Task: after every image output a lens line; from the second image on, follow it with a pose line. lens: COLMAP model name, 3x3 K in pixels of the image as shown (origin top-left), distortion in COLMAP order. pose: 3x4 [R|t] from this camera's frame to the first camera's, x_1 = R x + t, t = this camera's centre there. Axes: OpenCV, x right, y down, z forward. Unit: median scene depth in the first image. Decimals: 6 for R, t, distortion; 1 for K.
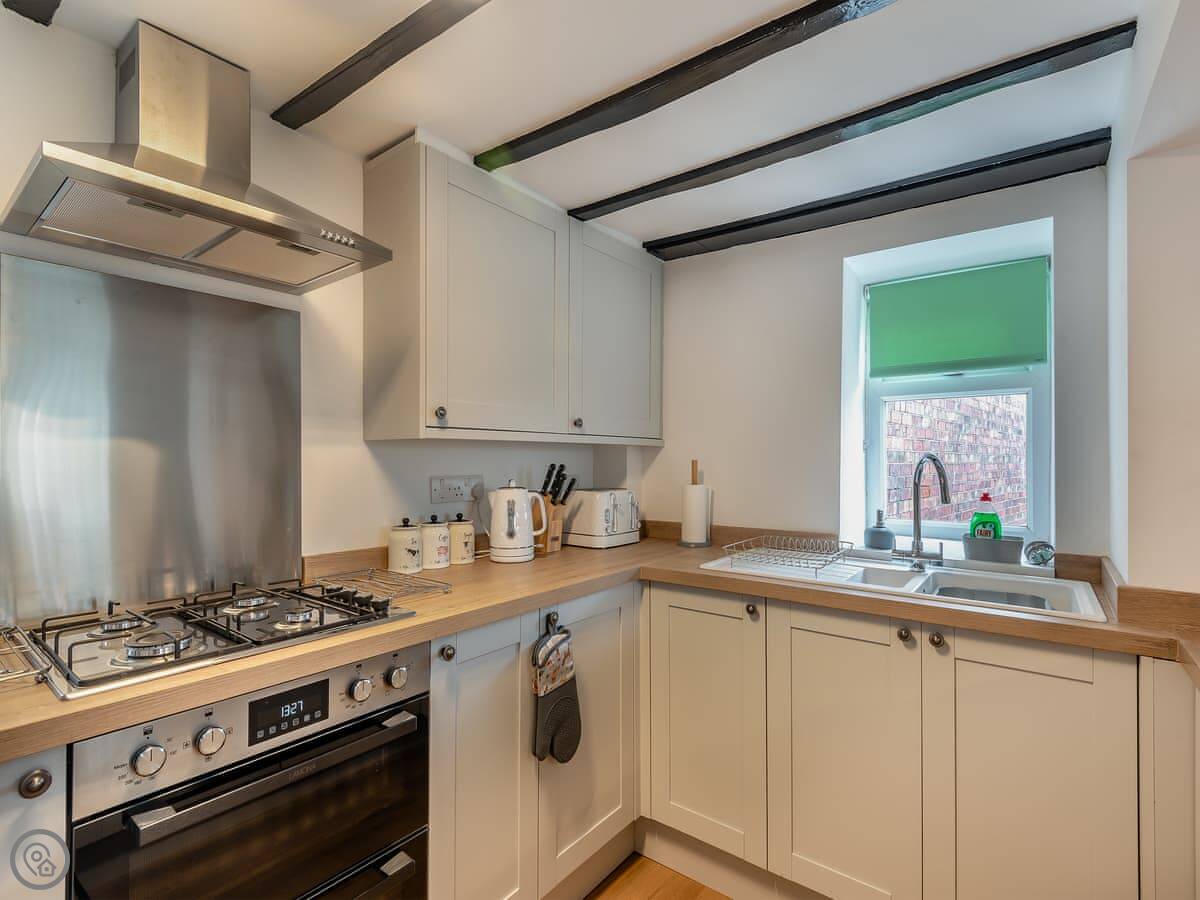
lens RADIAL K [[572.2, 0, 622.9], [0, 572.2, 457.6], [0, 0, 1]] dist [0.000969, -0.000153]
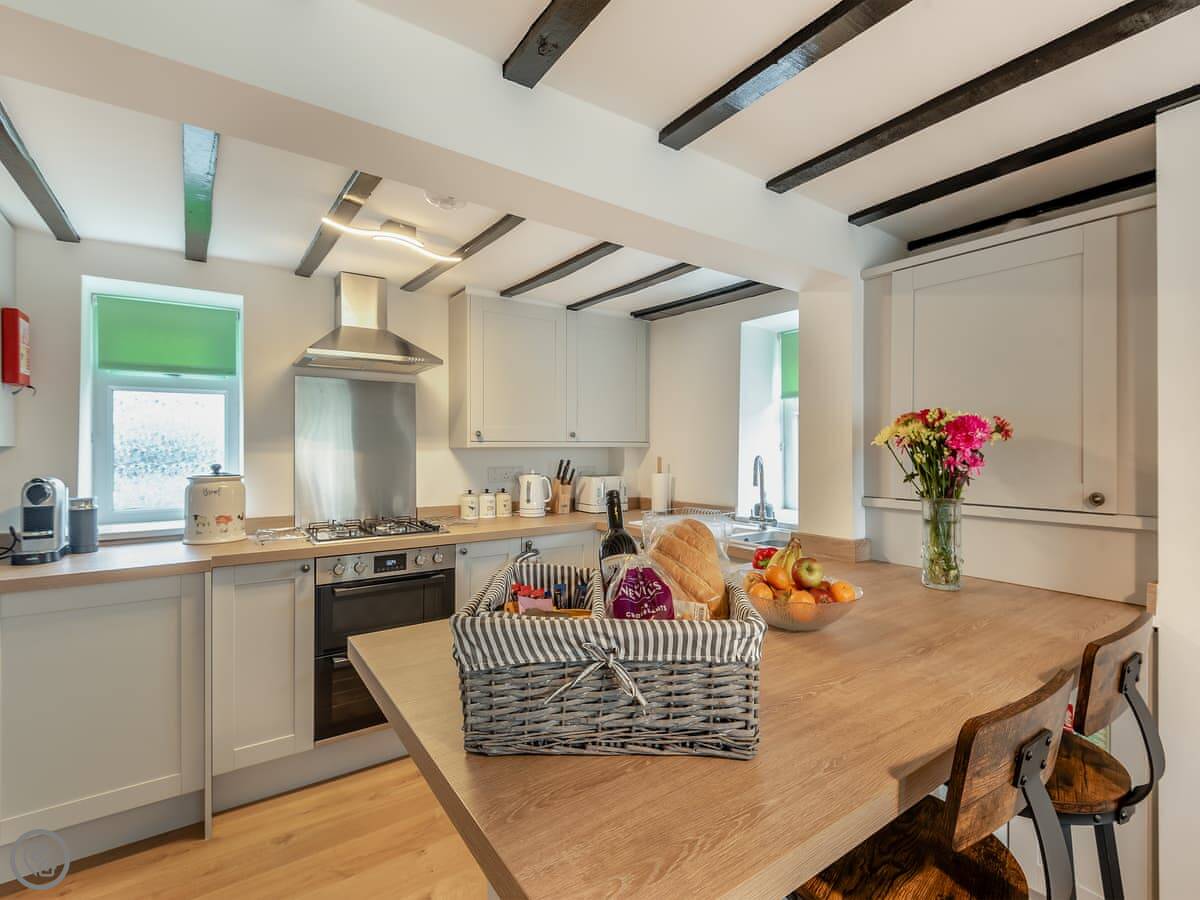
lens RADIAL K [[566.6, 0, 624.9], [0, 566.6, 449.8], [0, 0, 1]] dist [0.028319, -0.016514]
pose [[0.954666, -0.000165, -0.297679, 0.645473], [0.001437, 0.999991, 0.004056, -0.029703], [0.297675, -0.004300, 0.954658, -0.599925]]
